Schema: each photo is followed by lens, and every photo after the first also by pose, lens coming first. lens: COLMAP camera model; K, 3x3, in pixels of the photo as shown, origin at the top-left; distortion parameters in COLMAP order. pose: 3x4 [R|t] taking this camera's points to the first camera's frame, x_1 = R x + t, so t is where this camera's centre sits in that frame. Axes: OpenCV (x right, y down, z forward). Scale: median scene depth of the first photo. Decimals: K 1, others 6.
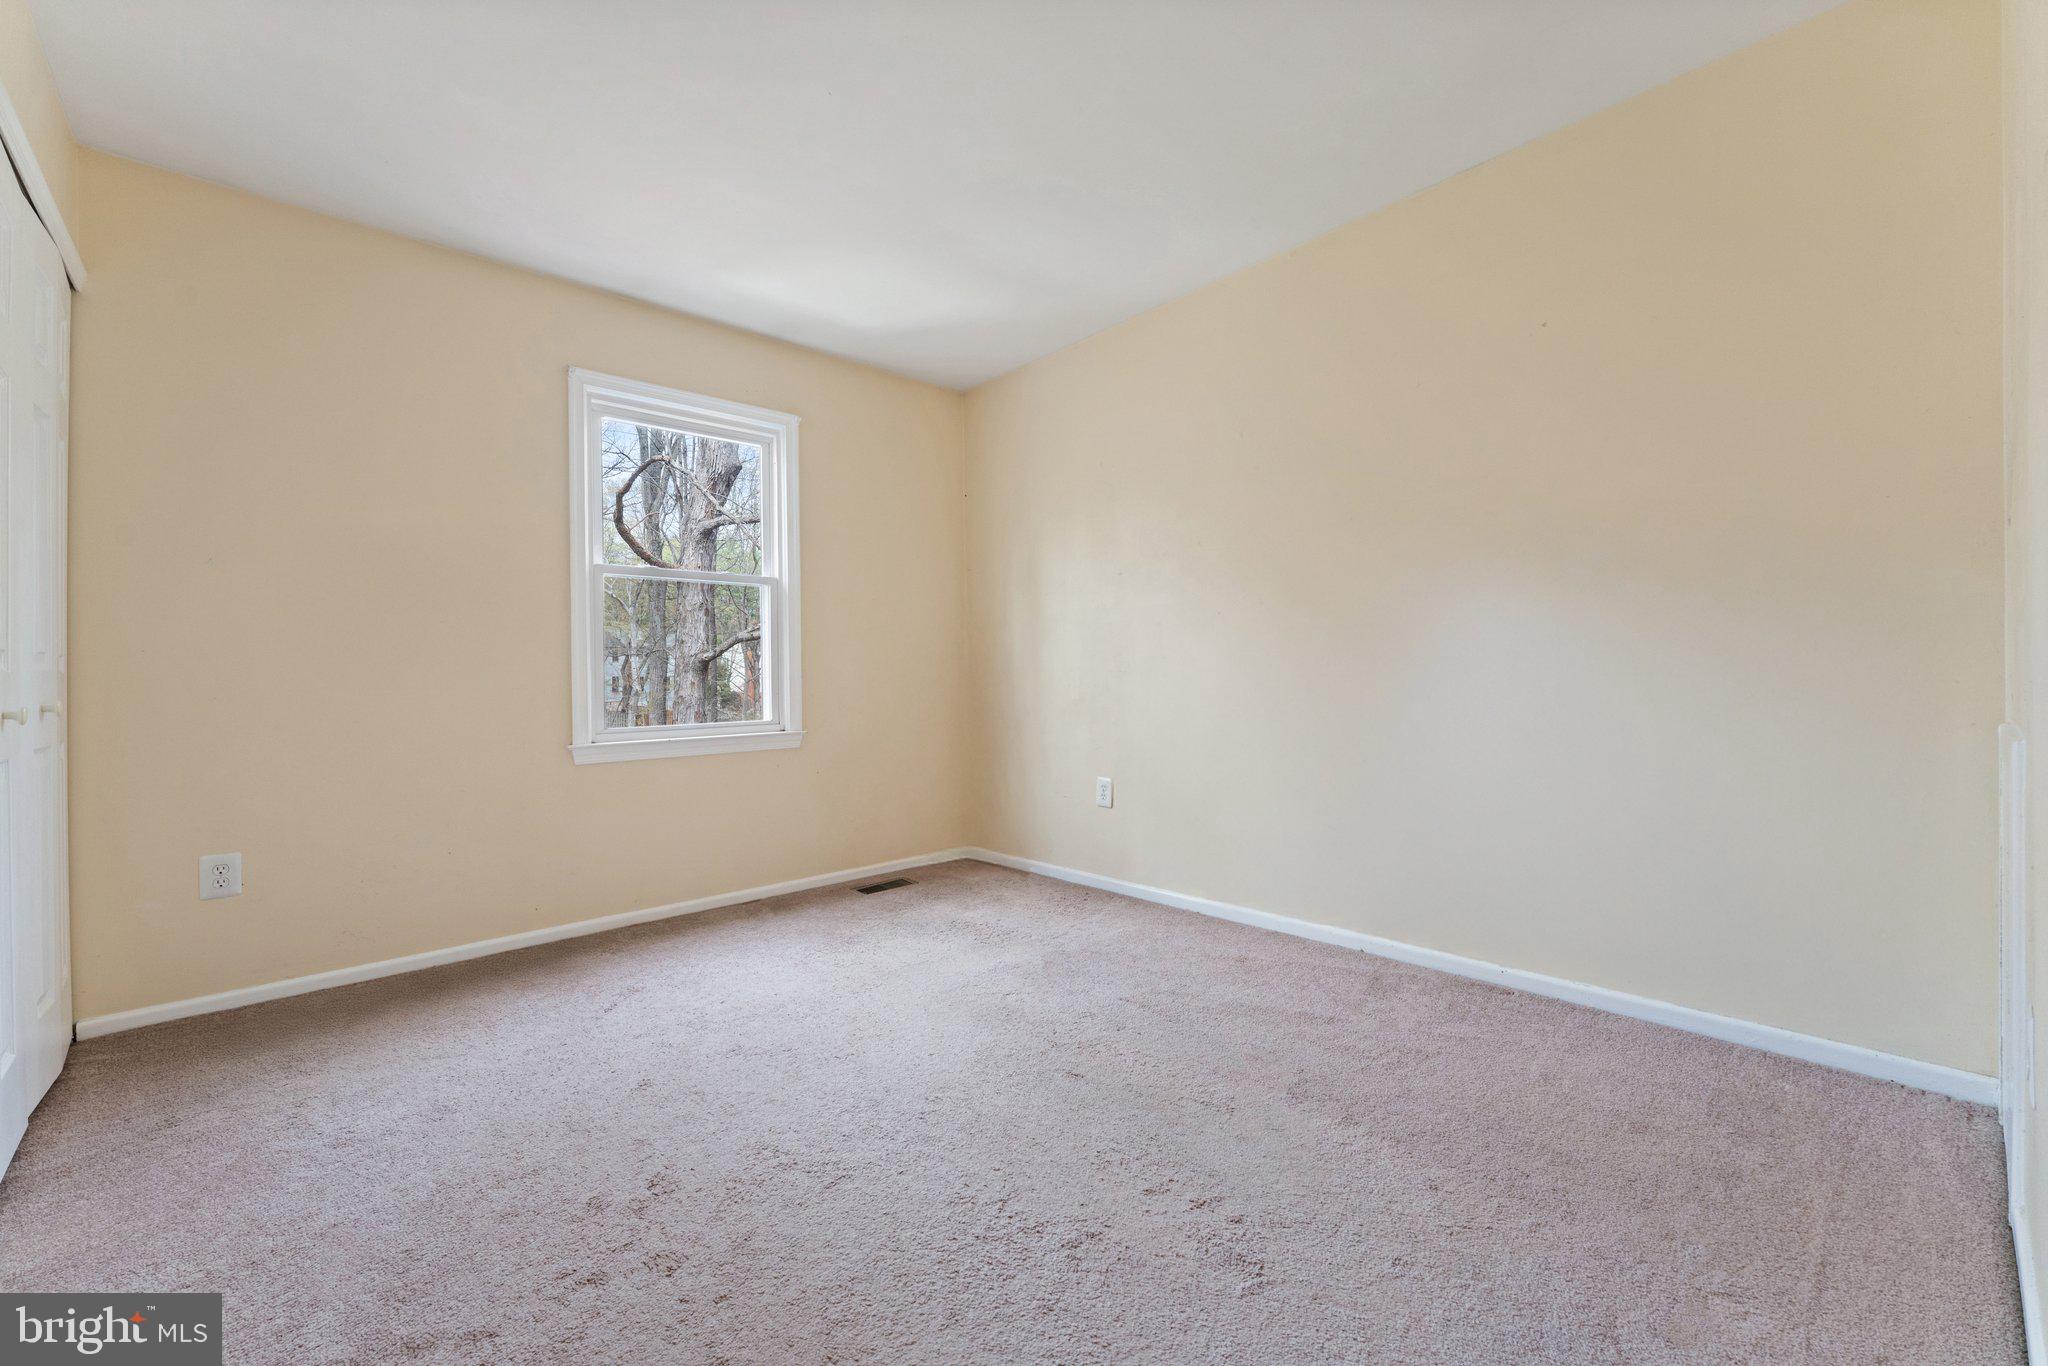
lens RADIAL K [[813.9, 0, 1017.9], [0, 813.9, 678.8], [0, 0, 1]] dist [0.003485, 0.000316]
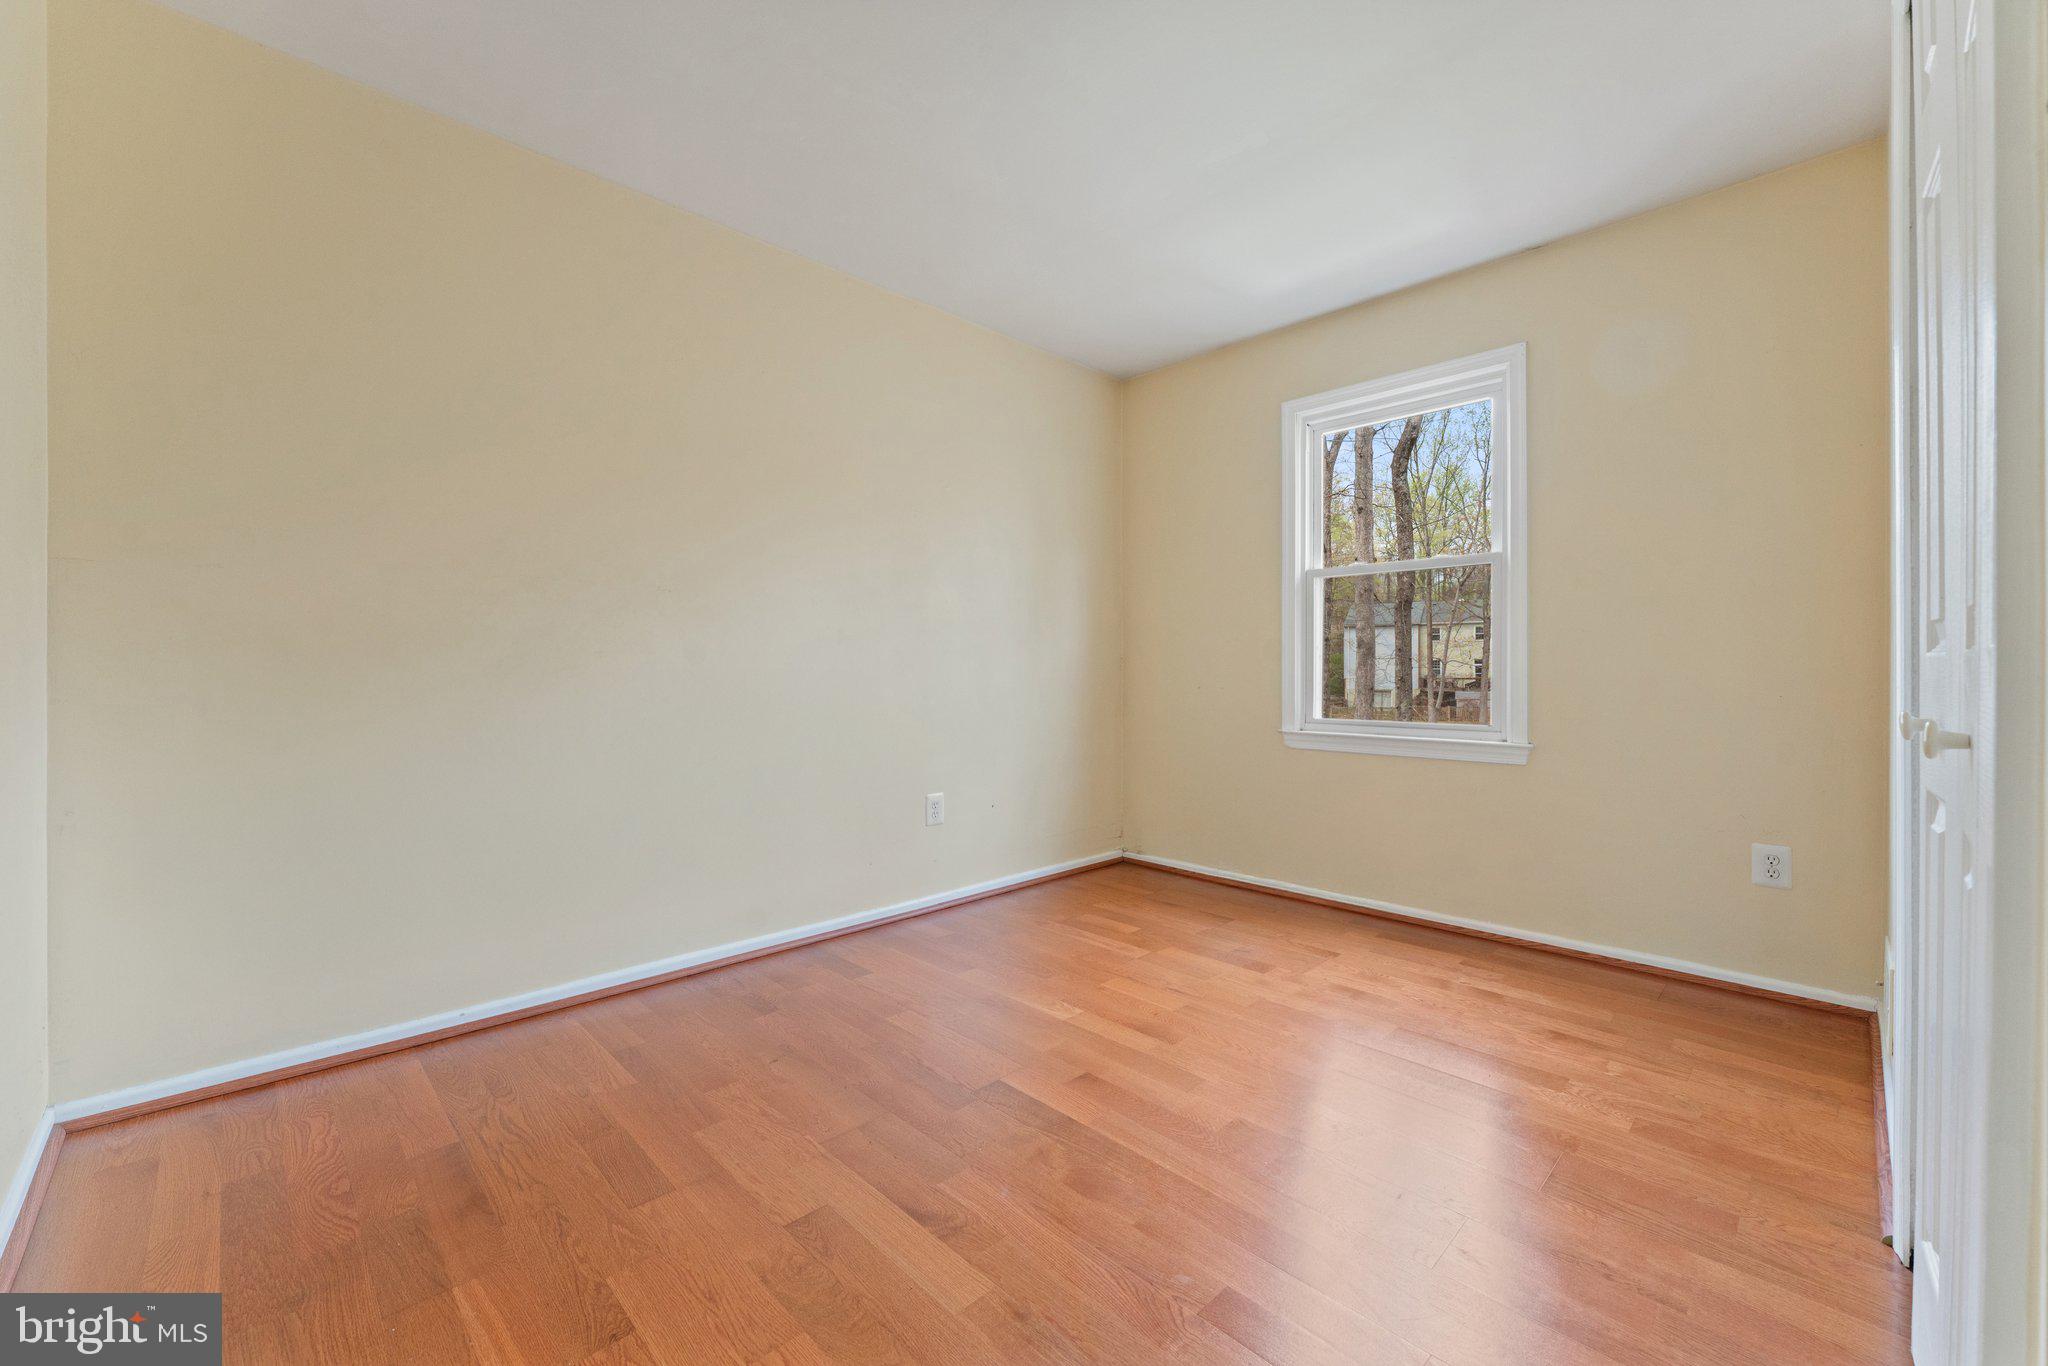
lens RADIAL K [[813.9, 0, 1018.6], [0, 813.9, 668.5], [0, 0, 1]] dist [0.003485, 0.000316]
pose [[0.028162, 0.006236, -0.999584, 0.542675], [-0.014457, 0.999878, 0.005830, -0.005745], [0.999499, 0.014287, 0.028248, 0.535887]]
